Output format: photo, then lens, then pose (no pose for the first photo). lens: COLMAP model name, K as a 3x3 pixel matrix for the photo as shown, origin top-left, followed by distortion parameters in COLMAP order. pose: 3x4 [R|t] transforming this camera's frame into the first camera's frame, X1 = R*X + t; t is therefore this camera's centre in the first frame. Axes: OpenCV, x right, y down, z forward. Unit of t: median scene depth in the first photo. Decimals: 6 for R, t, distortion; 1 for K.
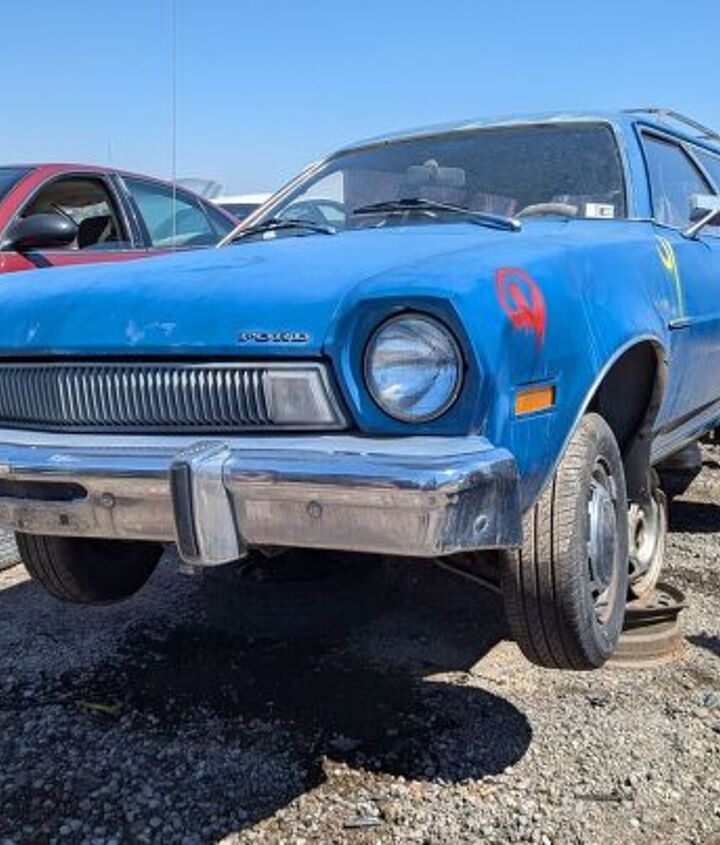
lens RADIAL K [[1060.9, 0, 360.0], [0, 1060.9, 422.5], [0, 0, 1]] dist [0.103652, -0.174314]
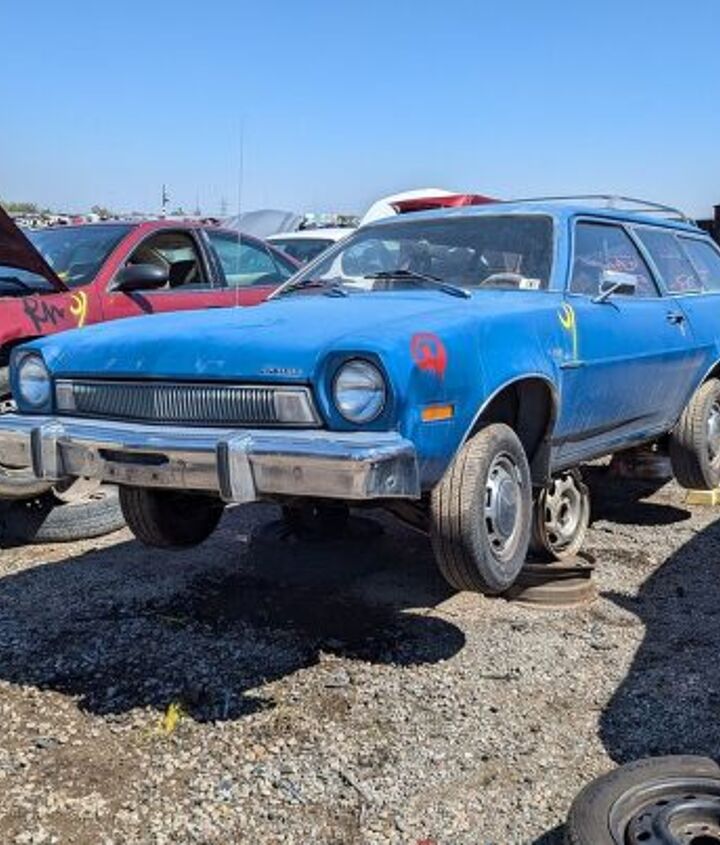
lens RADIAL K [[1057.5, 0, 377.8], [0, 1057.5, 407.7], [0, 0, 1]] dist [0.141461, -0.347788]
pose [[0.997865, 0.027504, -0.059235, 0.132626], [-0.029172, 0.999197, -0.027480, 0.014981], [0.058432, 0.029149, 0.997866, -0.511326]]
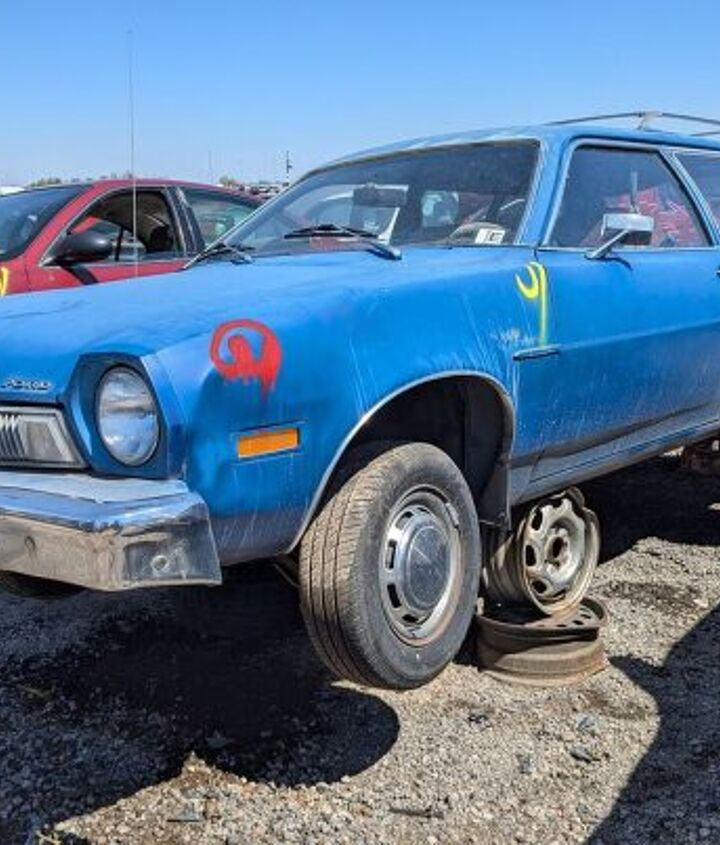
lens RADIAL K [[1064.3, 0, 349.8], [0, 1064.3, 419.4], [0, 0, 1]] dist [0.080818, -0.086226]
pose [[0.978276, 0.013425, -0.206872, 0.367765], [-0.009202, 0.999729, 0.021362, -0.053710], [0.207102, -0.018994, 0.978135, -0.026516]]
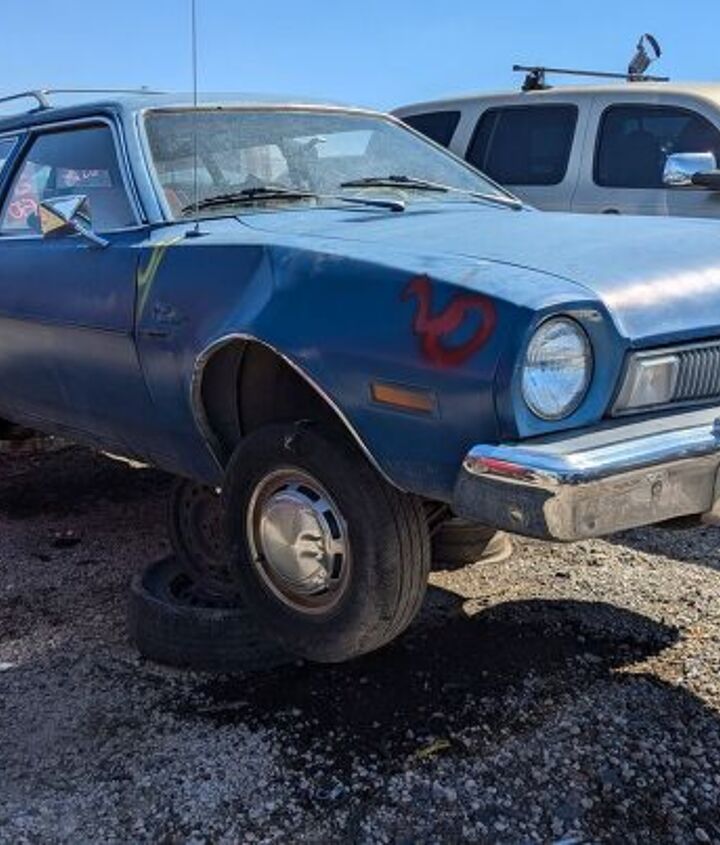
lens RADIAL K [[1064.3, 0, 349.8], [0, 1064.3, 419.4], [0, 0, 1]] dist [0.080818, -0.086226]
pose [[0.377386, -0.152307, 0.913445, -1.227394], [0.141360, 0.984297, 0.105719, -0.118938], [-0.915203, 0.089228, 0.392990, 0.836512]]
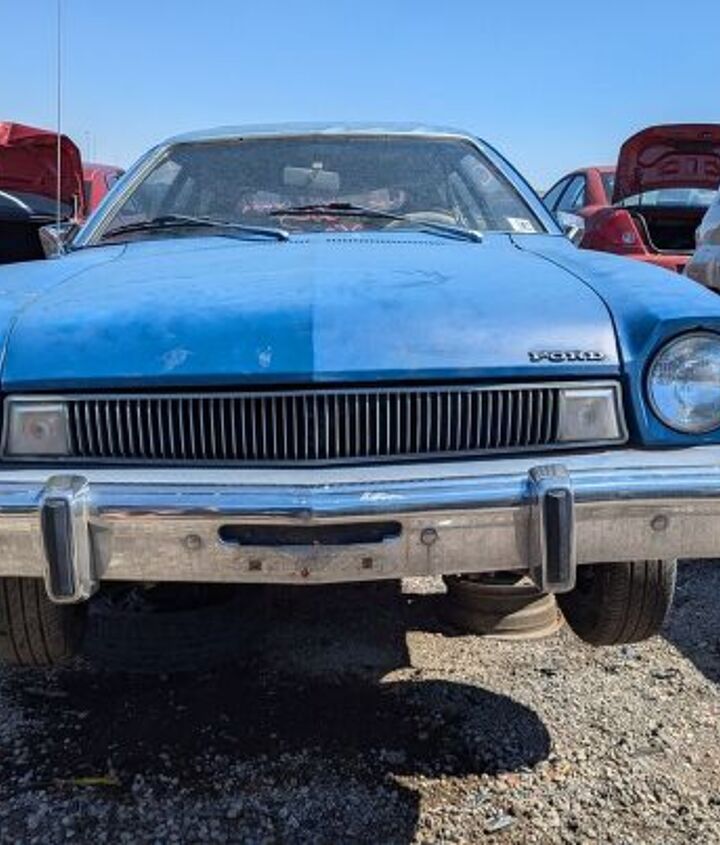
lens RADIAL K [[1060.9, 0, 360.0], [0, 1060.9, 422.5], [0, 0, 1]] dist [0.103652, -0.174314]
pose [[0.861765, -0.058199, 0.503958, -0.574646], [0.051440, 0.998302, 0.027327, -0.042142], [-0.504693, 0.002374, 0.863296, 0.173469]]
